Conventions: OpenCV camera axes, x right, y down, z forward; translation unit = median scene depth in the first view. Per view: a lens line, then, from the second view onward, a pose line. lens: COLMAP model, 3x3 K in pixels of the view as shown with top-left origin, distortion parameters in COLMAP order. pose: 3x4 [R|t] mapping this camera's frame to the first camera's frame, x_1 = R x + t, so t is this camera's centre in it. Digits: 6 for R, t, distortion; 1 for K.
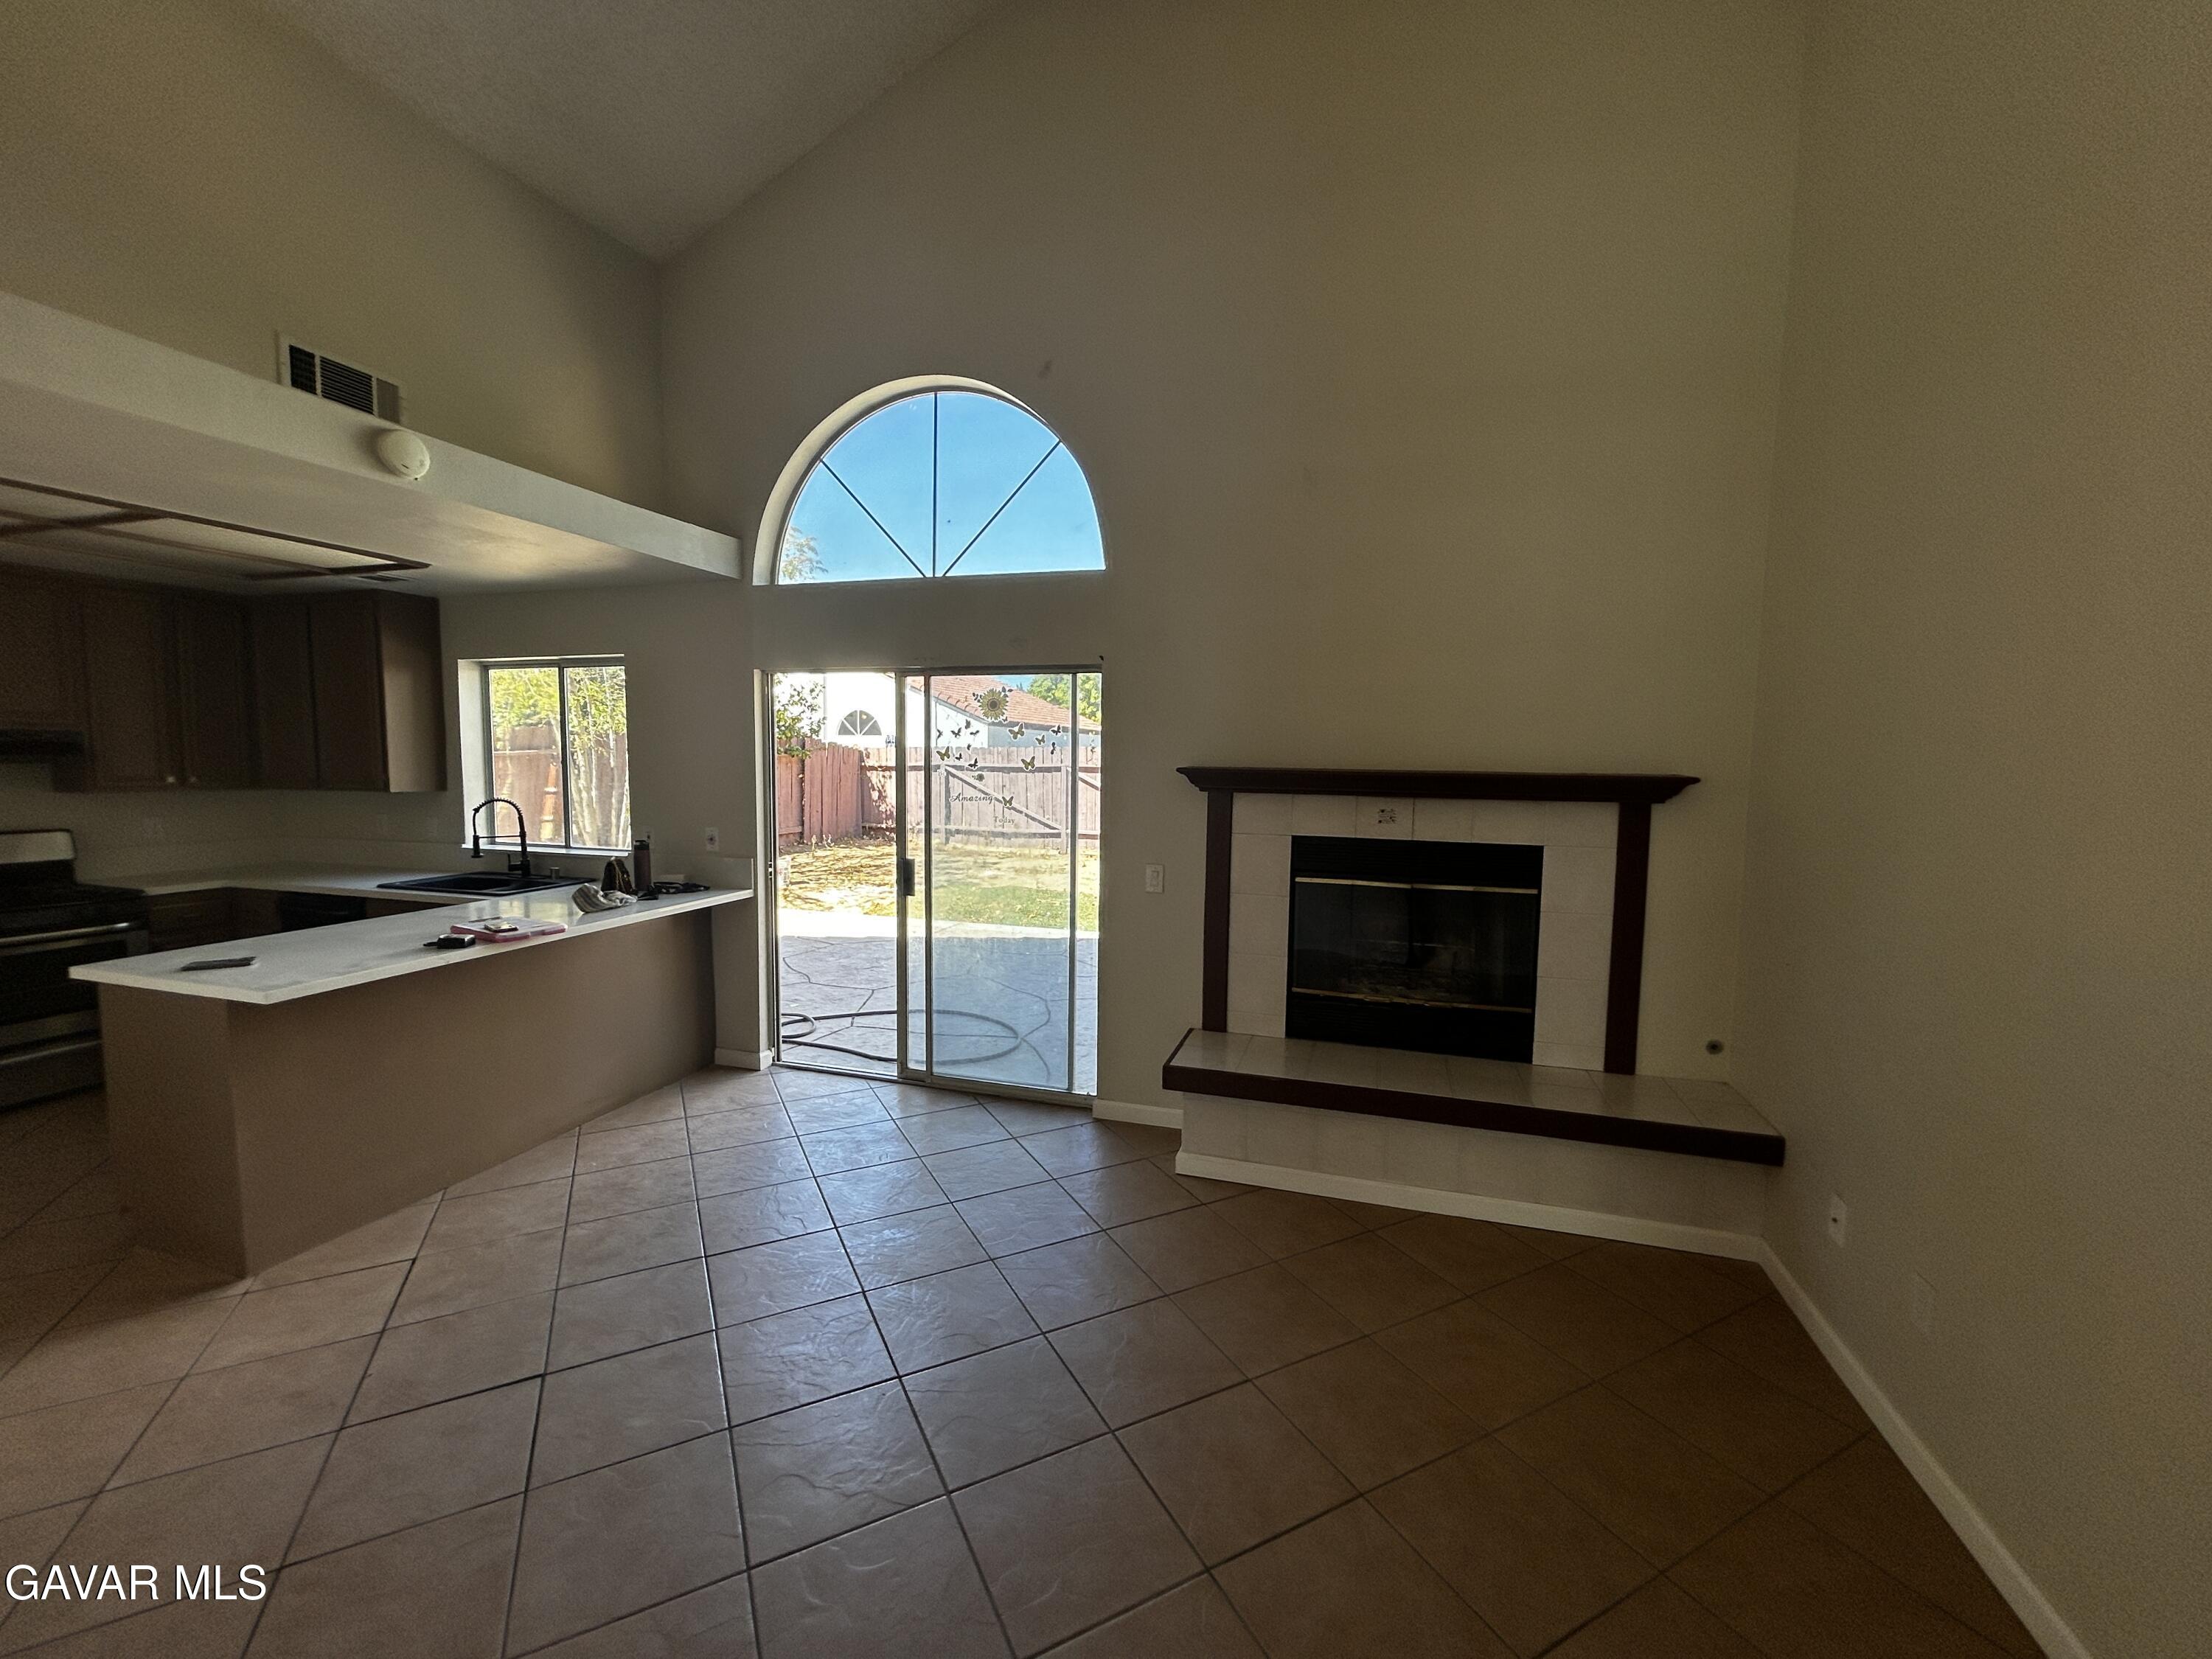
lens RADIAL K [[889.9, 0, 1107.7], [0, 889.9, 826.8], [0, 0, 1]] dist [-0.001334, -0.000206]
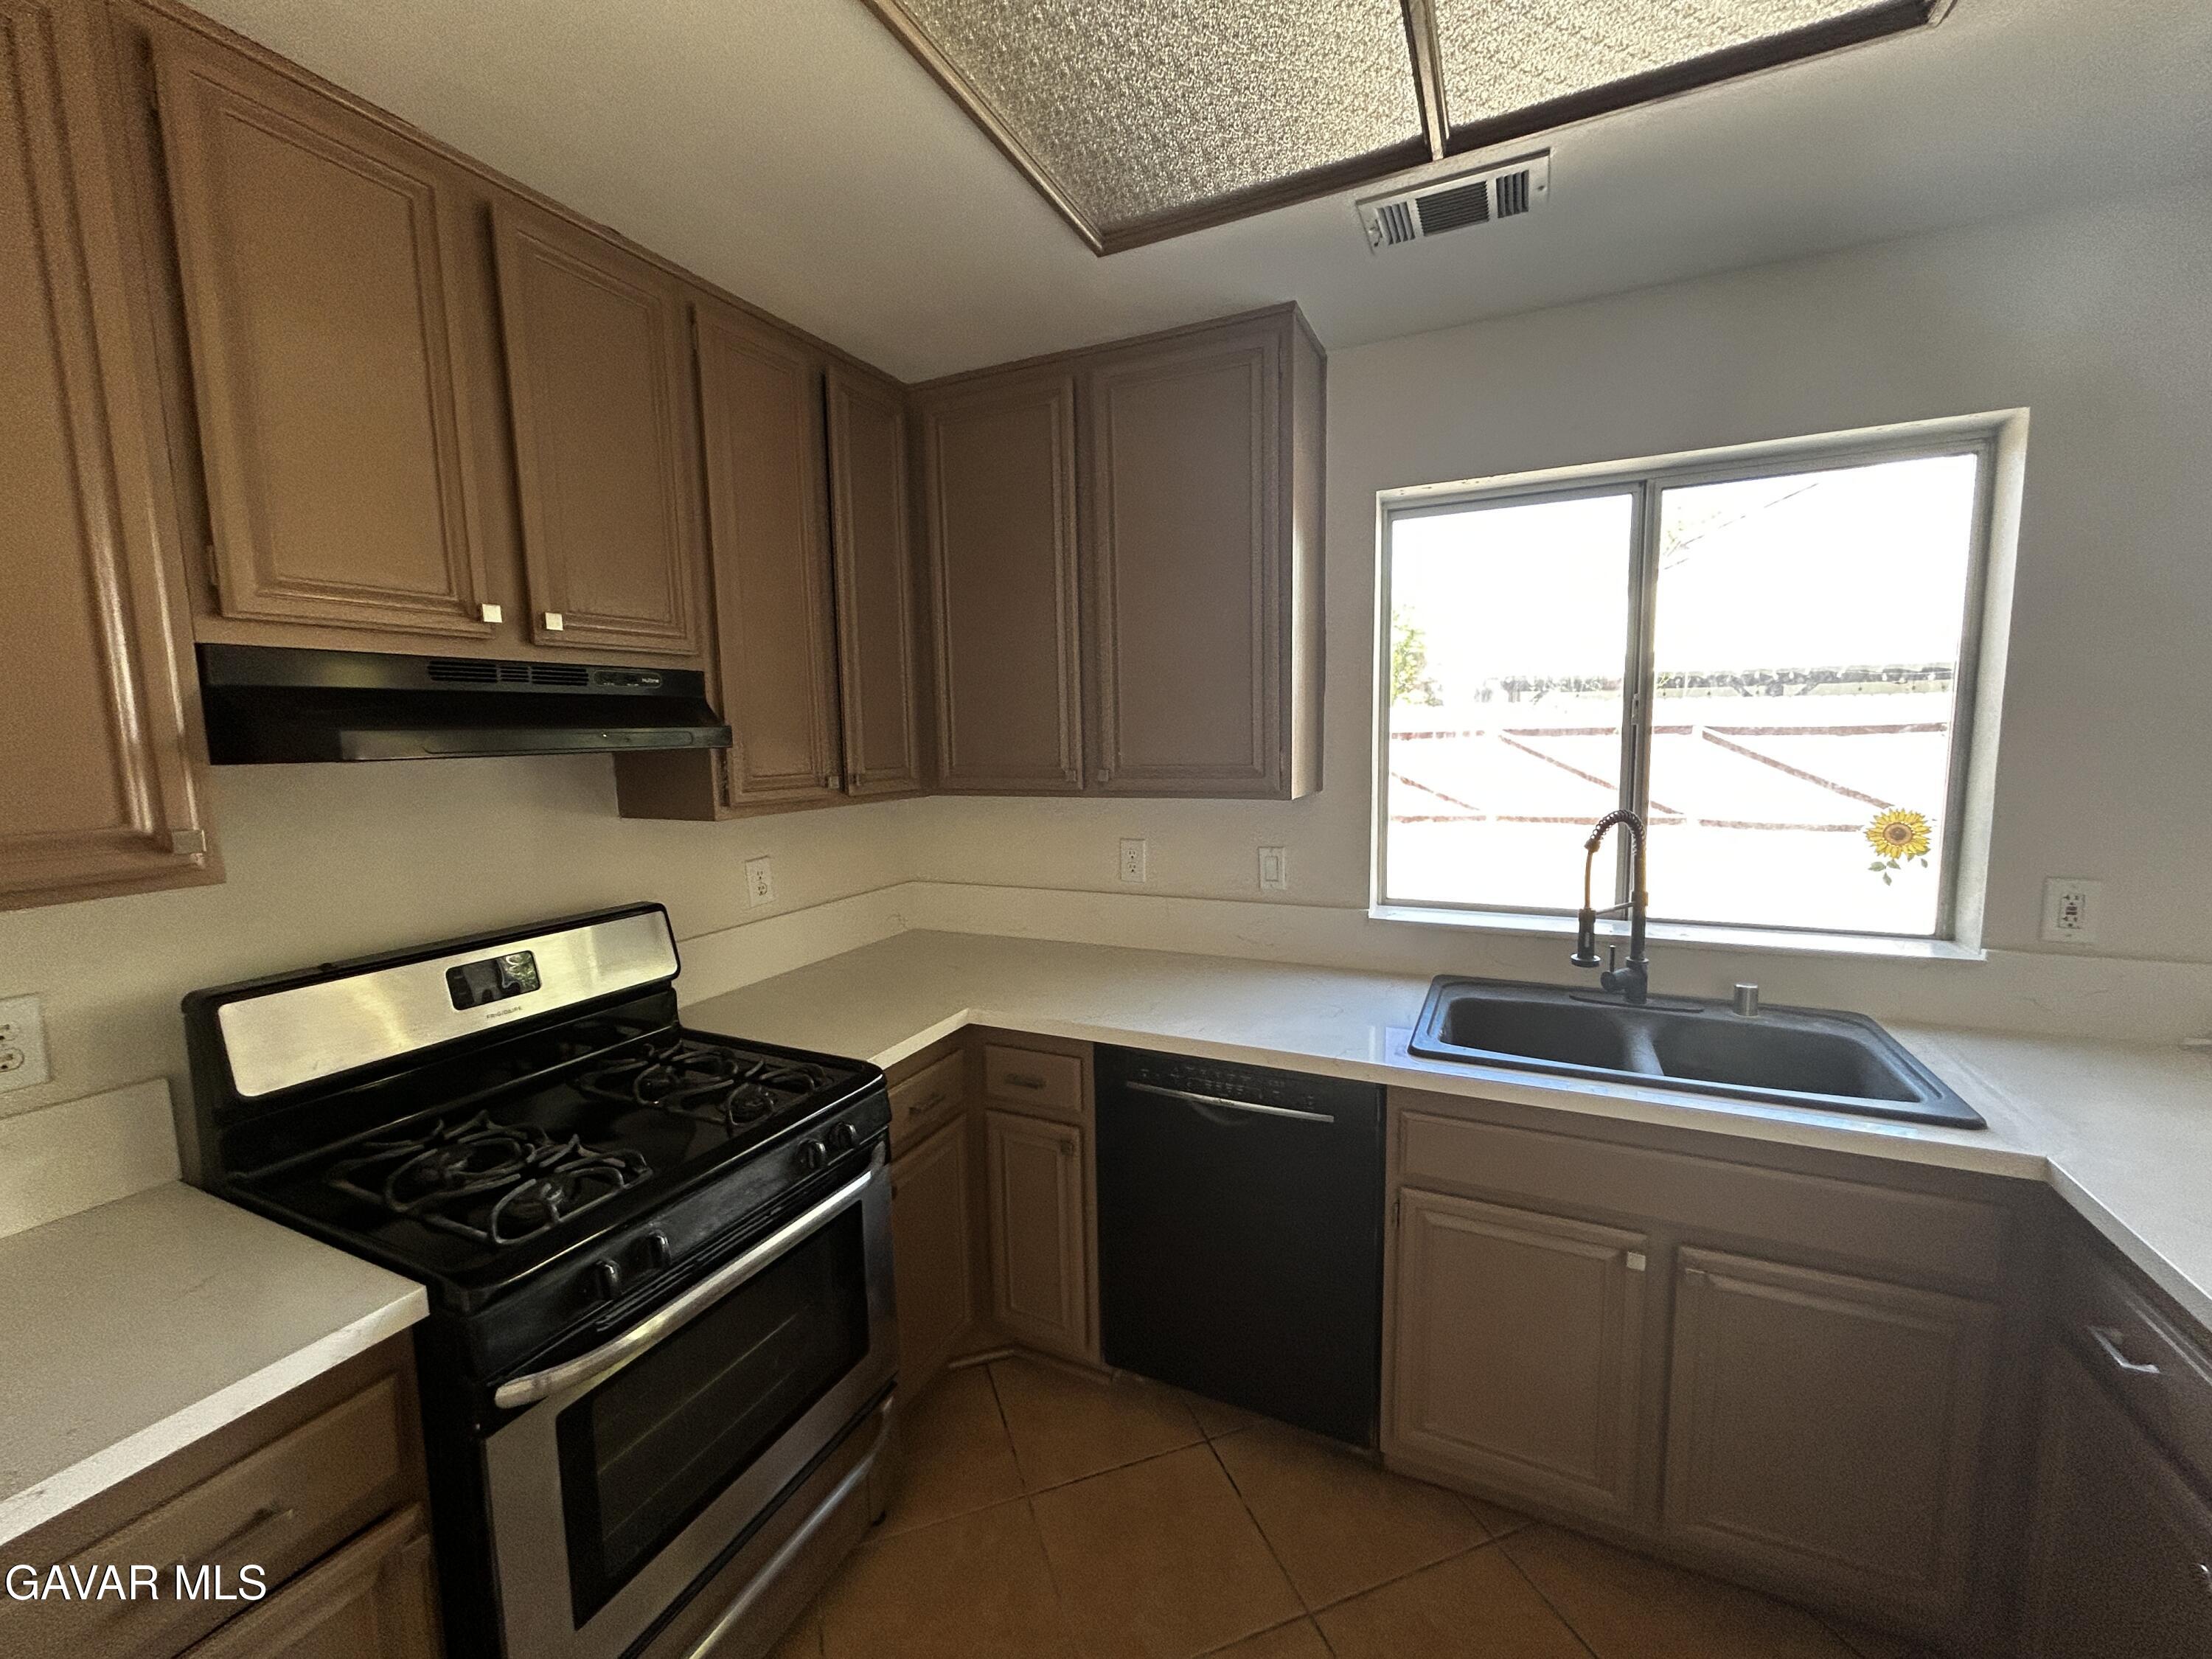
lens RADIAL K [[889.9, 0, 1107.7], [0, 889.9, 826.8], [0, 0, 1]] dist [-0.001334, -0.000206]
pose [[0.988931, -0.015585, -0.147555, -0.964499], [0.020303, 0.999328, 0.030528, -0.047429], [0.146980, -0.033186, 0.988583, 0.656729]]
